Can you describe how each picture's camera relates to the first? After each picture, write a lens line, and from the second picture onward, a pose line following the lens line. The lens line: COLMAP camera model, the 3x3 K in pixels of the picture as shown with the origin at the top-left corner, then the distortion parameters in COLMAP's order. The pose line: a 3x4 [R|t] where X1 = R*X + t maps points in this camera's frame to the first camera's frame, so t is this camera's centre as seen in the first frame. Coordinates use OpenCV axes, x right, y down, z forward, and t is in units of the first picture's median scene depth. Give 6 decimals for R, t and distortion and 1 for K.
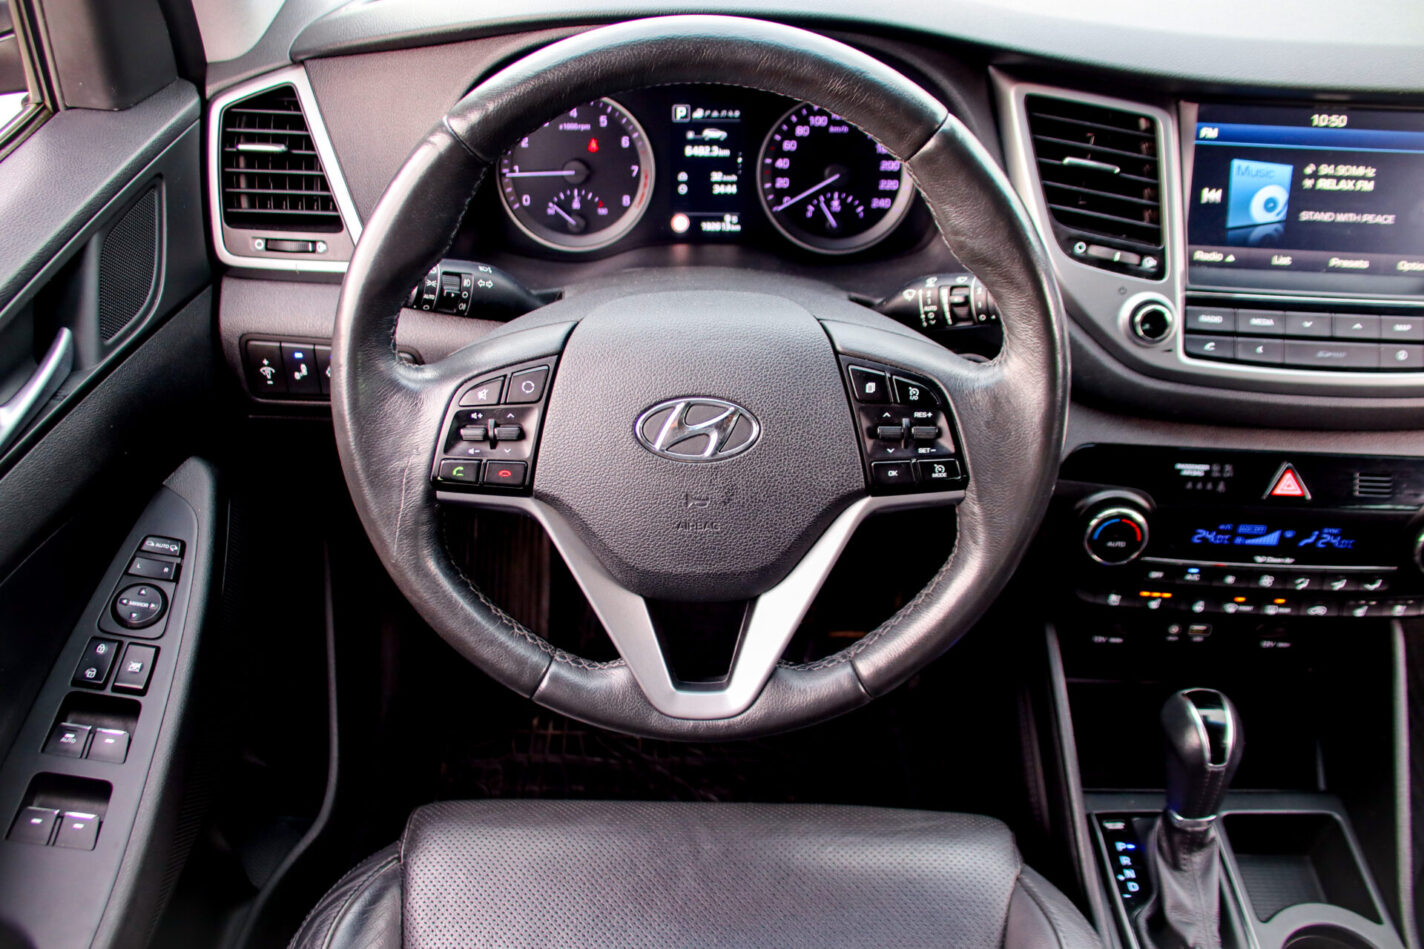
lens RADIAL K [[1147.2, 0, 712.0], [0, 1147.2, 474.5], [0, 0, 1]] dist [-0.148571, 0.113585]
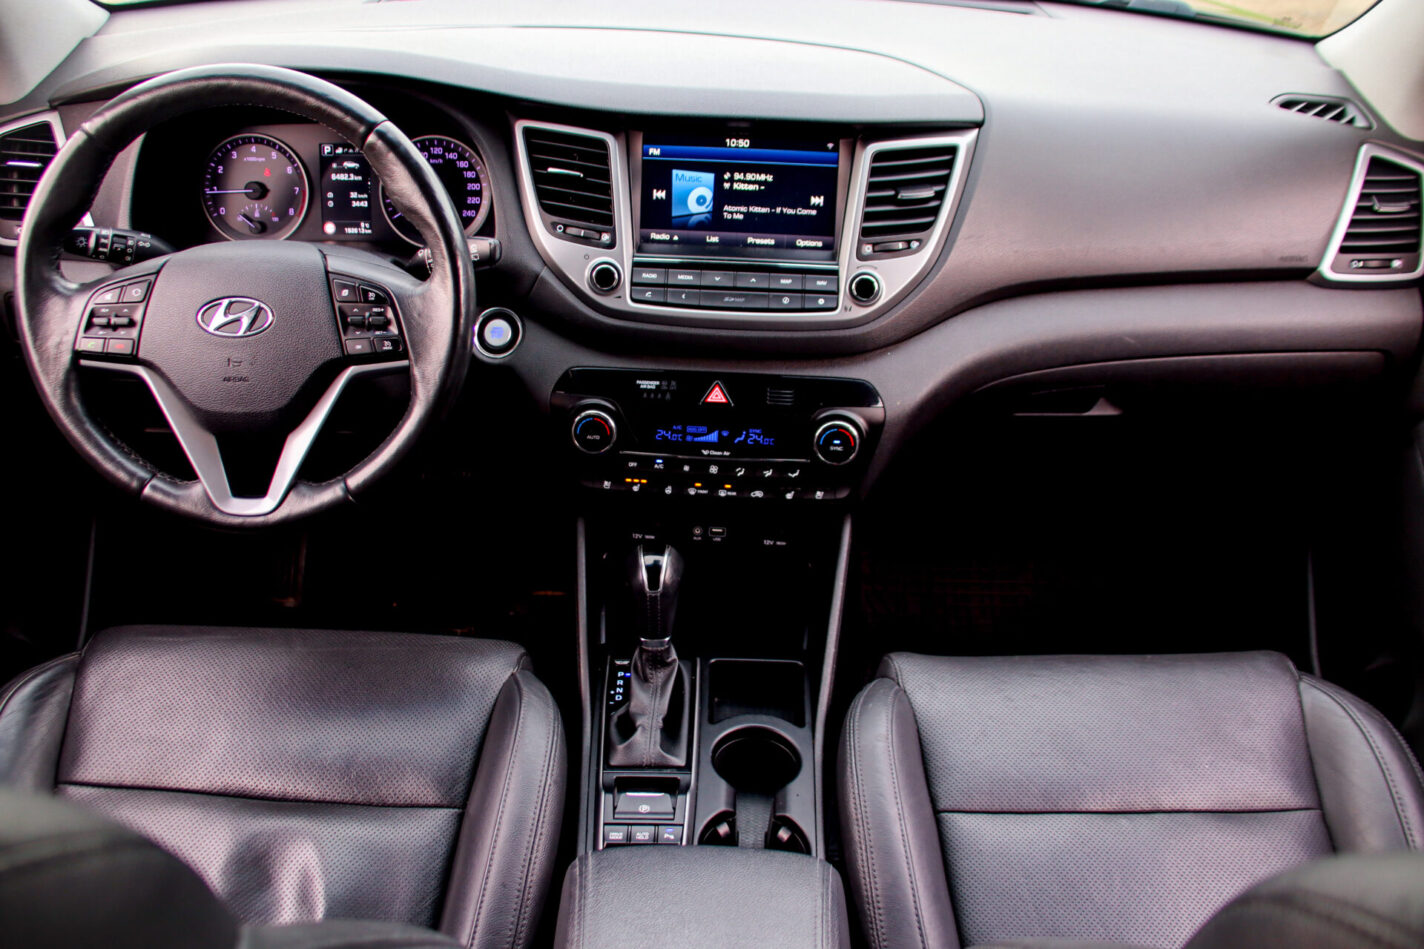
lens RADIAL K [[1147.2, 0, 712.0], [0, 1147.2, 474.5], [0, 0, 1]] dist [-0.148571, 0.113585]
pose [[0.999494, 0.012700, 0.029173, 0.484058], [-0.009486, 0.994131, -0.107771, 0.270437], [-0.030371, 0.107439, 0.993748, -0.431611]]
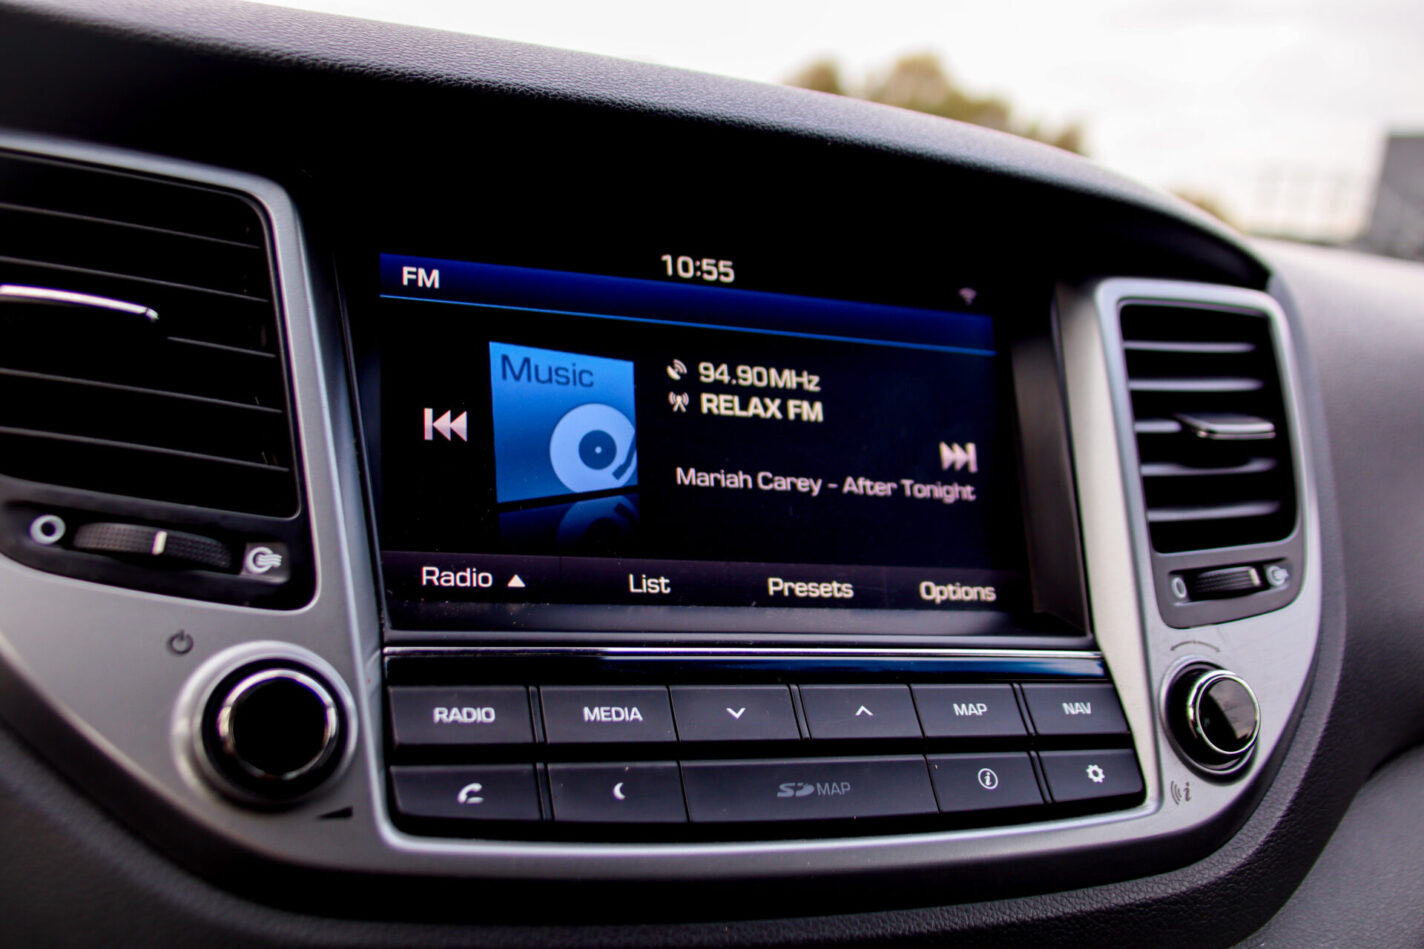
lens RADIAL K [[1481.2, 0, 712.0], [0, 1481.2, 474.5], [0, 0, 1]] dist [-0.055879, 0.000231]
pose [[0.903418, 0.043902, 0.426508, 0.318831], [0.186007, 0.856132, -0.482119, 0.027107], [-0.386313, 0.514889, 0.765279, 0.588272]]
